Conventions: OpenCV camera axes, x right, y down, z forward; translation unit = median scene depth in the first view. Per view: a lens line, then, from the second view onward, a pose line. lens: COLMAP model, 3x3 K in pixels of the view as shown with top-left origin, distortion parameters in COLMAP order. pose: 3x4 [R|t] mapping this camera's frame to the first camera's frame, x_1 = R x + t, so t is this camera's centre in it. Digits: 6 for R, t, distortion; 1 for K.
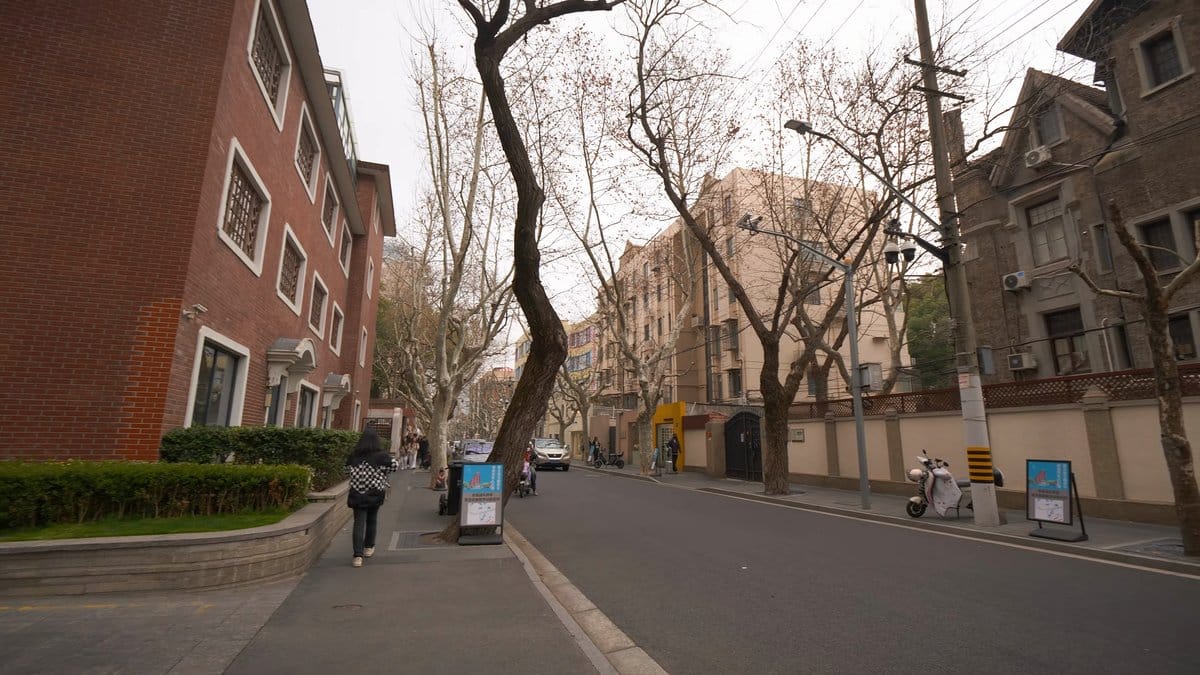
lens RADIAL K [[526.2, 0, 603.8], [0, 526.2, 335.6], [0, 0, 1]] dist [-0.012003, -0.000505]
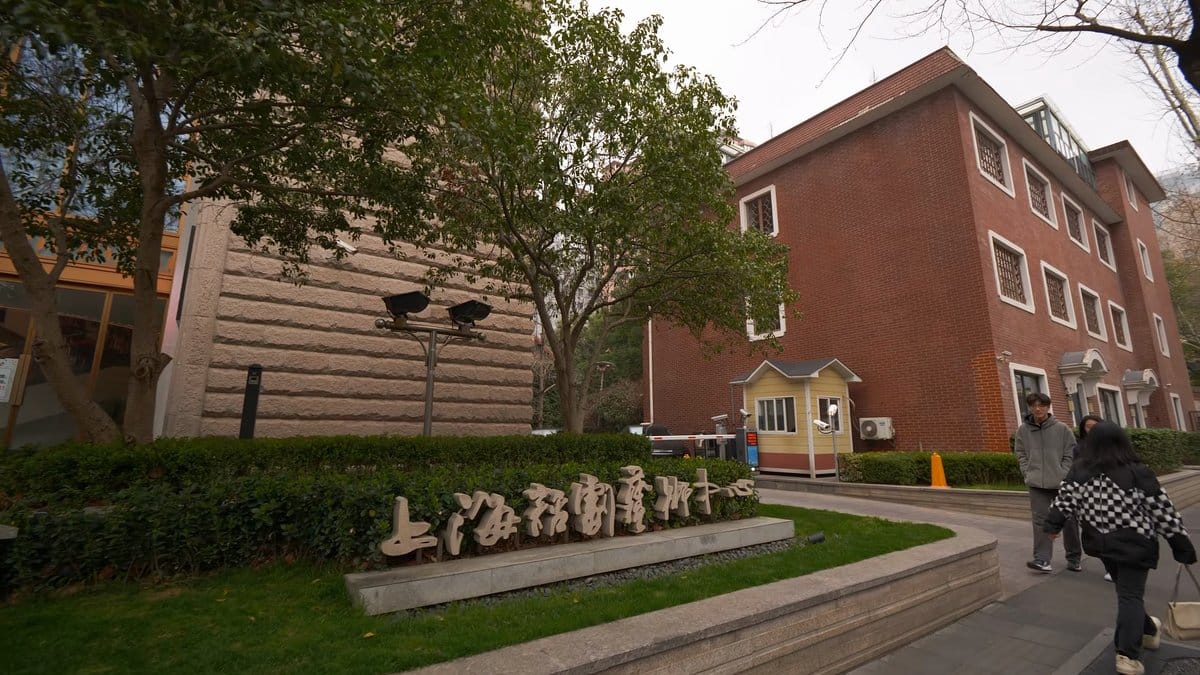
lens RADIAL K [[526.2, 0, 602.6], [0, 526.2, 330.7], [0, 0, 1]] dist [-0.012003, -0.000505]
pose [[0.283644, -0.199977, -0.937846, 0.166662], [0.193197, 0.969876, -0.148376, -0.058274], [0.939266, -0.139104, 0.313734, -0.286615]]
